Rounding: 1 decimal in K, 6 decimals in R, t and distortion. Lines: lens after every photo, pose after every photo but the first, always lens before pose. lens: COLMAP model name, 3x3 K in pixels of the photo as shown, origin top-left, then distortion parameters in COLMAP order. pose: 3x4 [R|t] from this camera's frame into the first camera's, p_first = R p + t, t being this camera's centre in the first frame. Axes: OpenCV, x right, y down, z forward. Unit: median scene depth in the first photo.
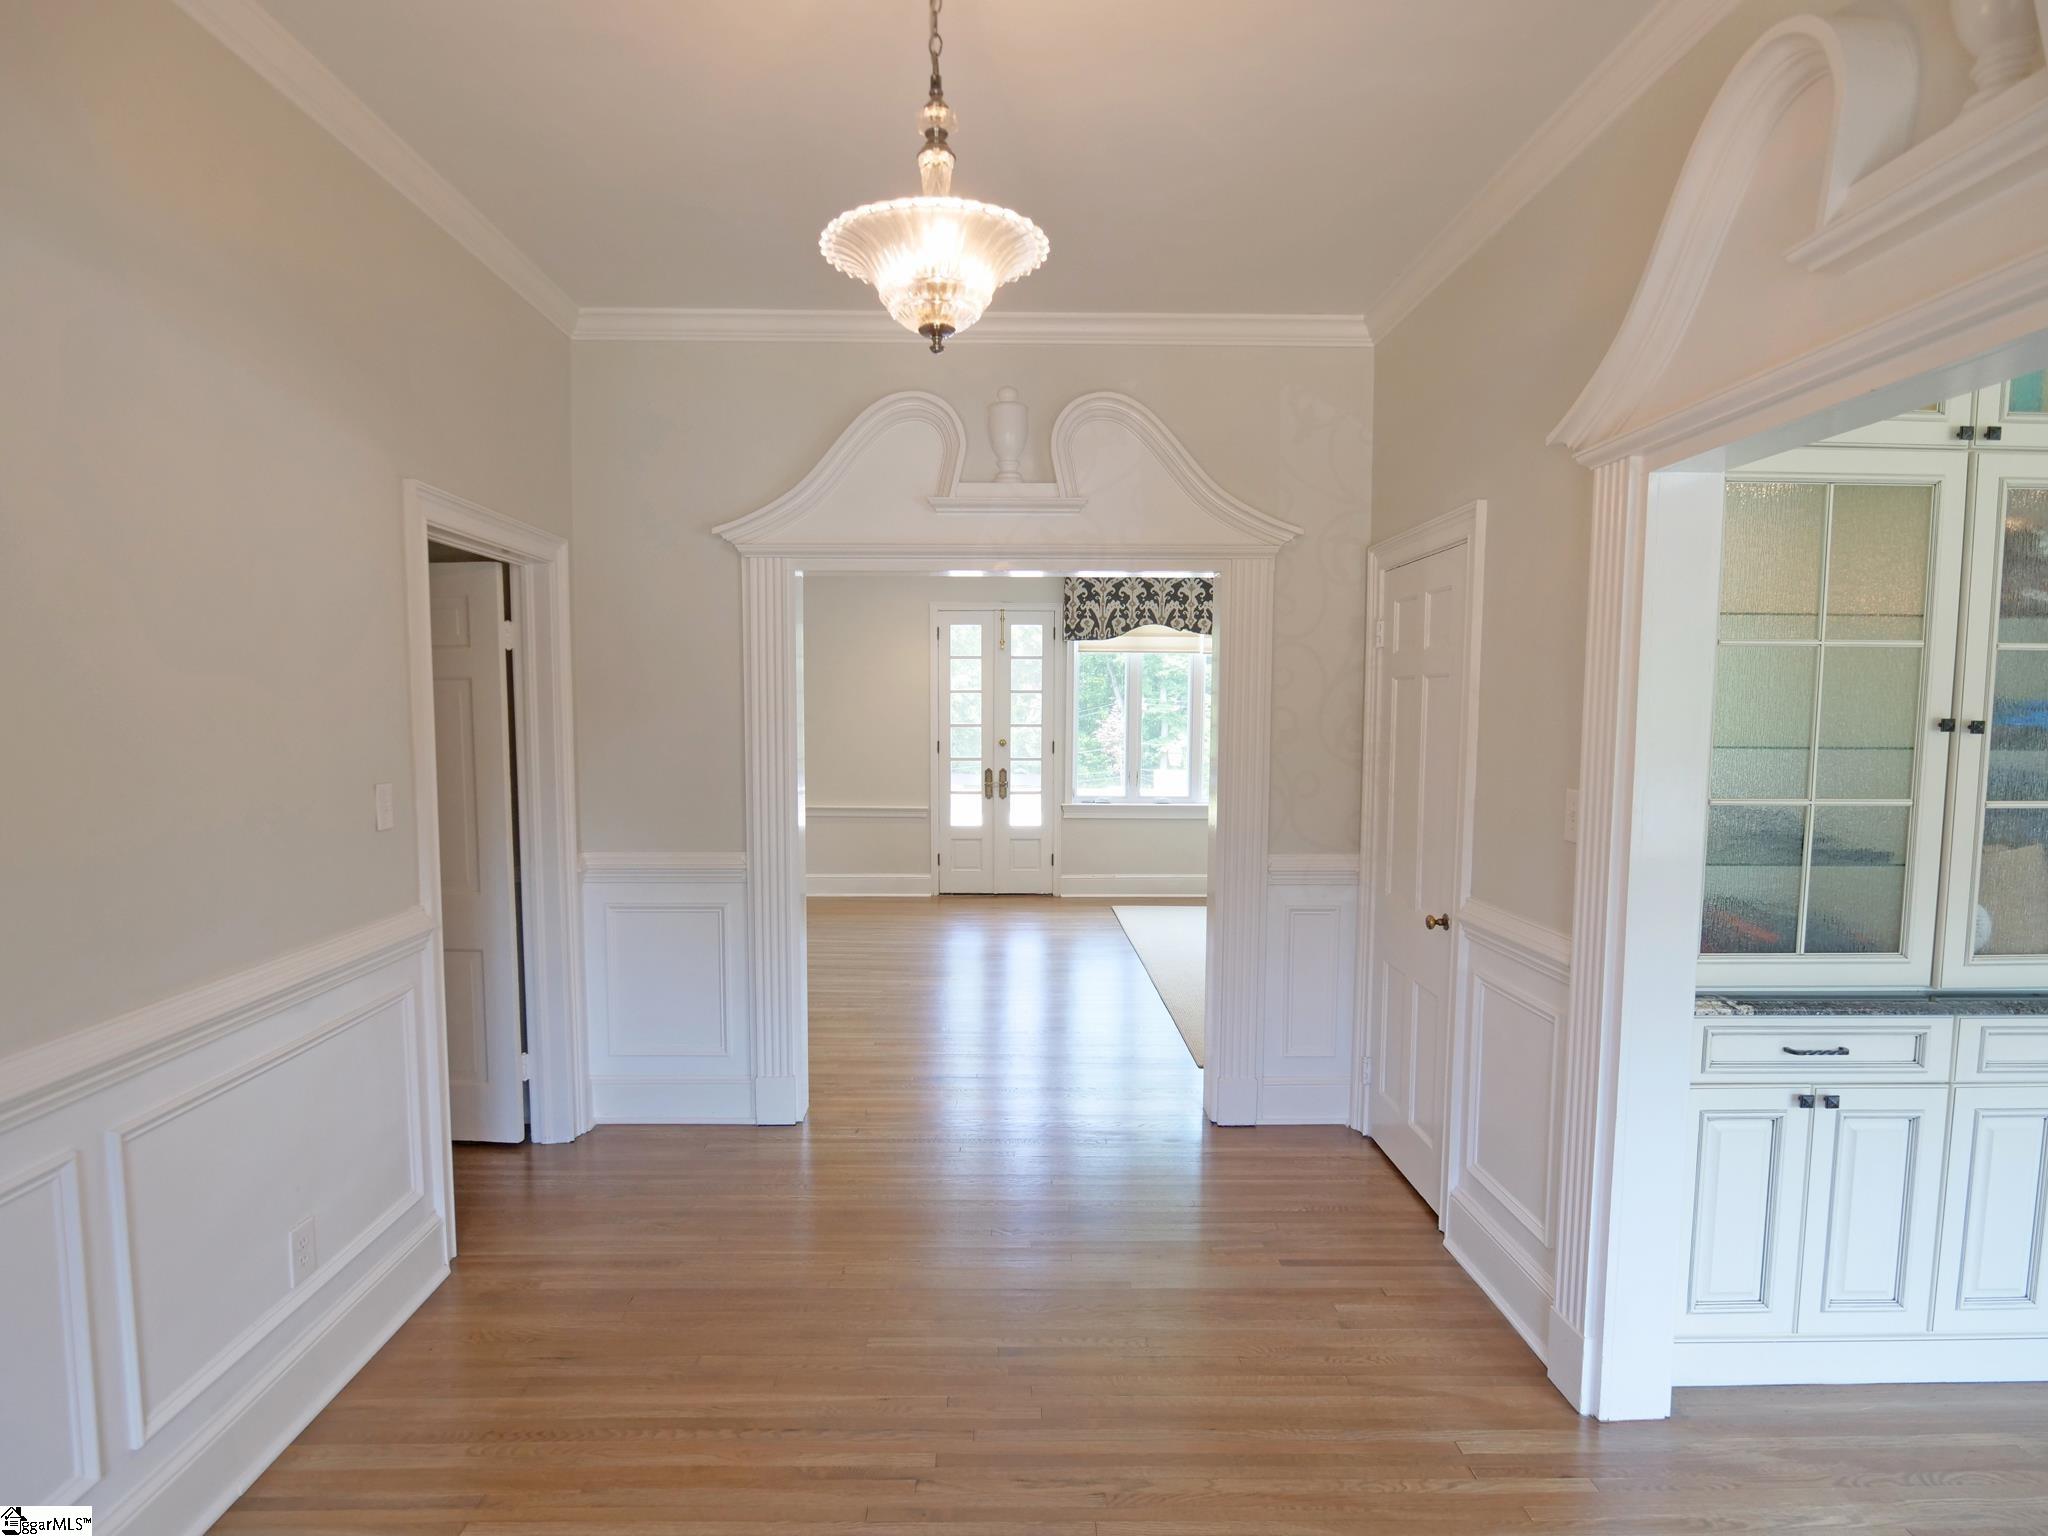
lens RADIAL K [[1099.7, 0, 1017.1], [0, 1099.7, 793.6], [0, 0, 1]] dist [-0.002926, -0.001335]
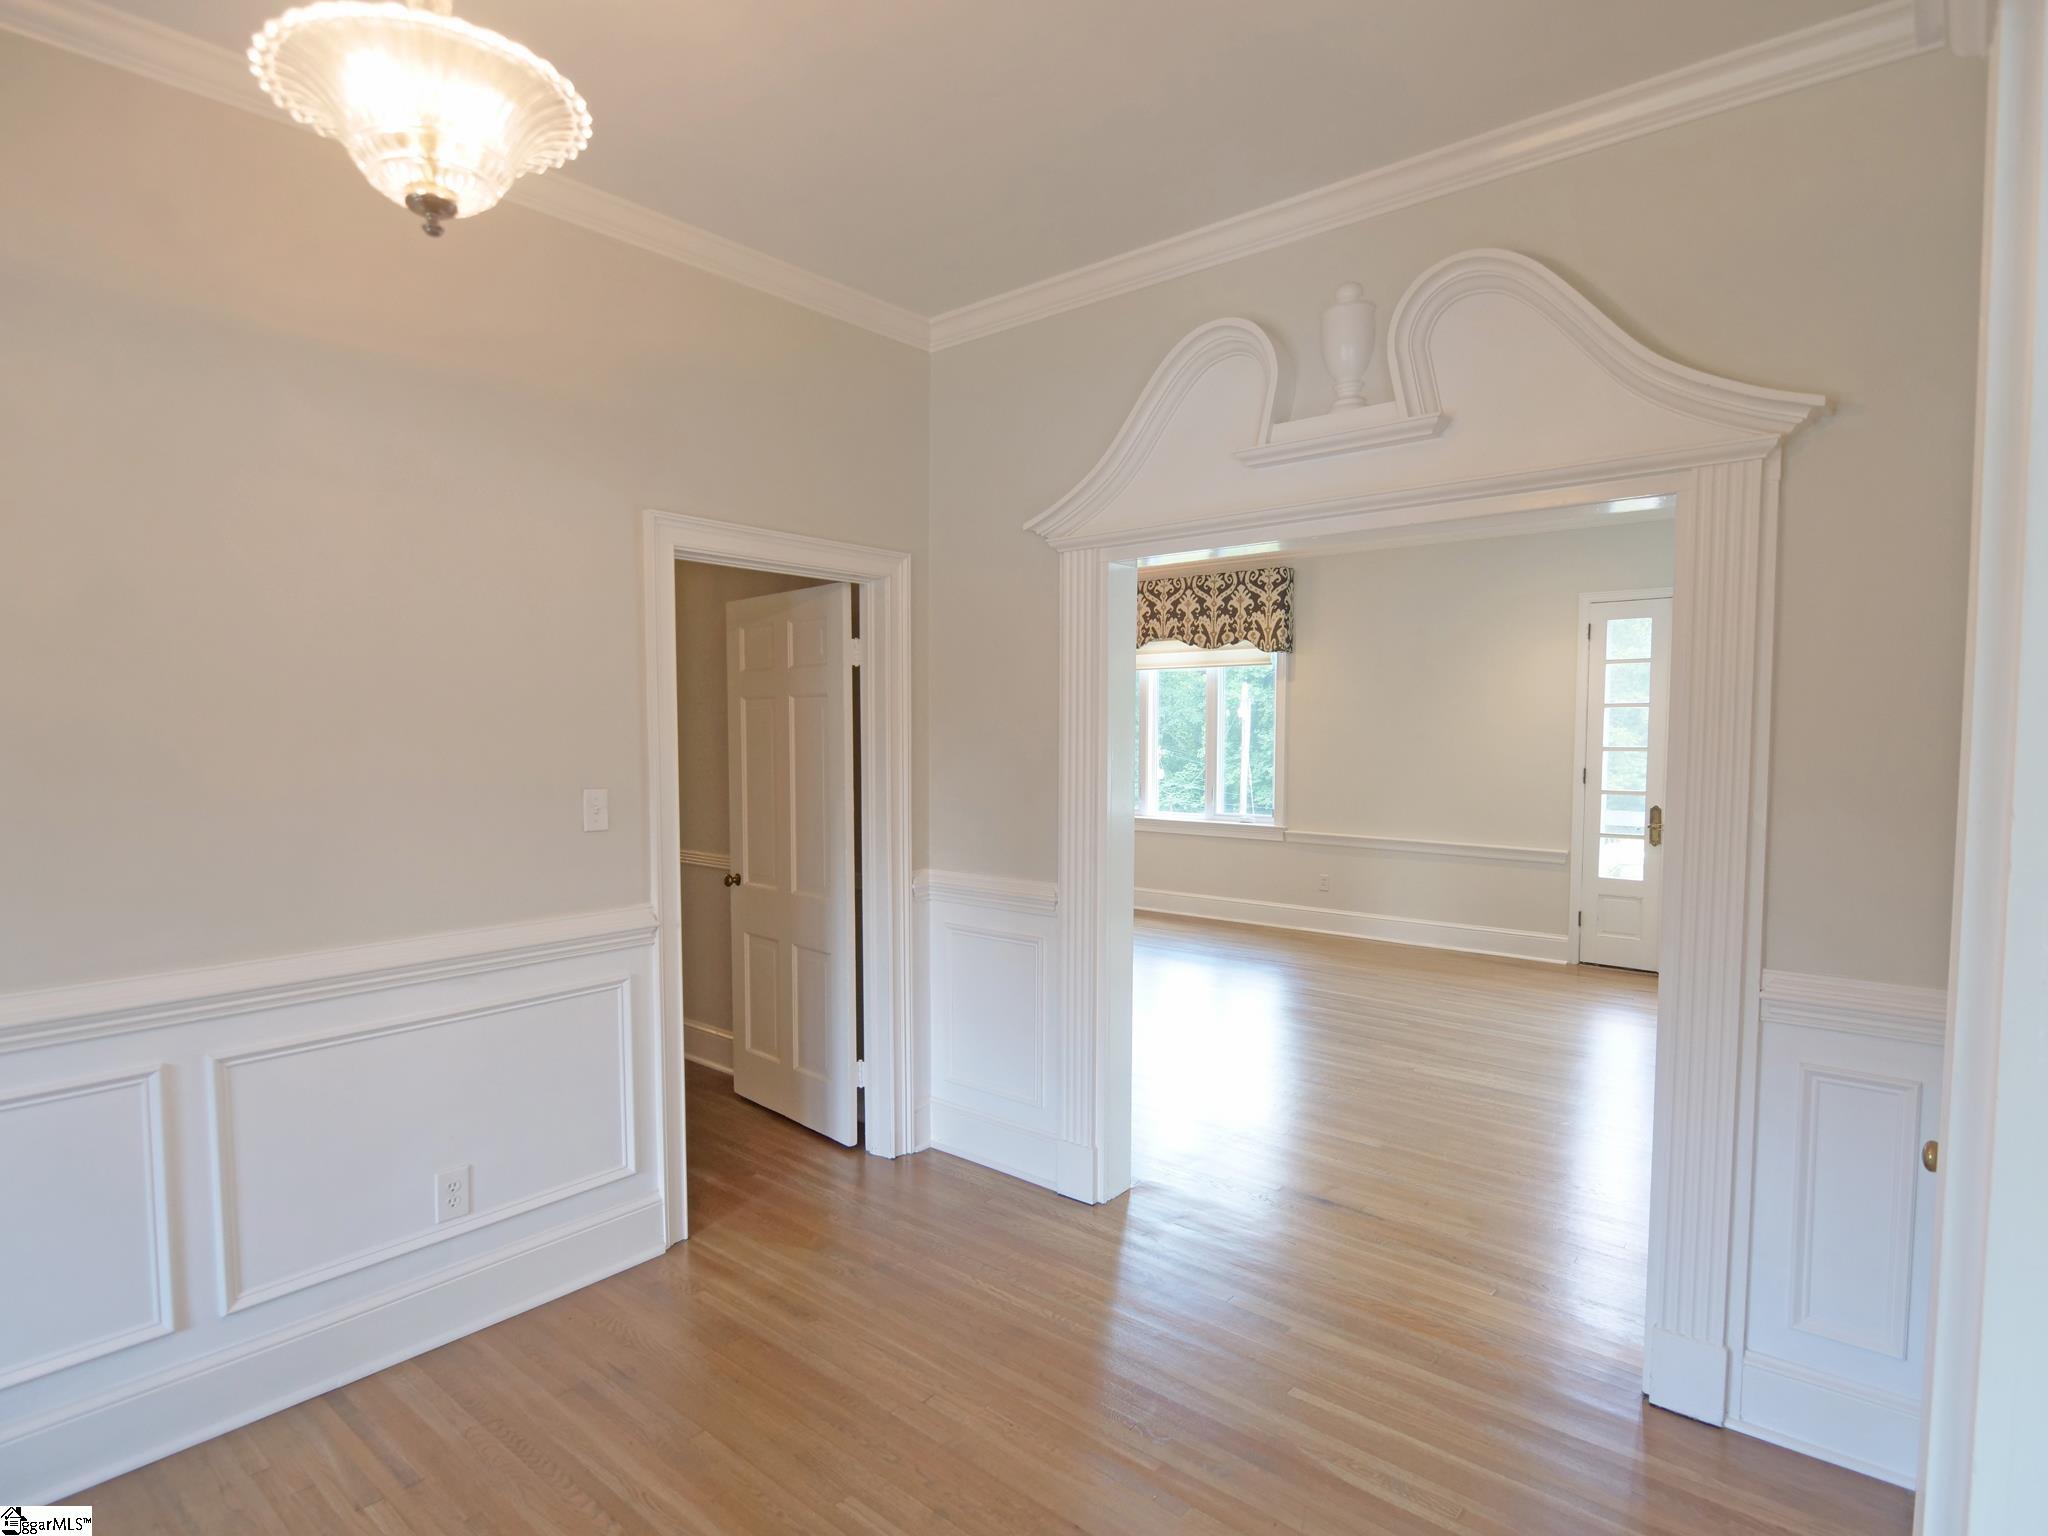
lens RADIAL K [[1099.7, 0, 1017.1], [0, 1099.7, 793.6], [0, 0, 1]] dist [-0.002926, -0.001335]
pose [[0.748963, 0.037392, -0.661556, 0.414788], [-0.051428, 0.998675, -0.001776, -0.021269], [0.660613, 0.035352, 0.749894, 0.404040]]
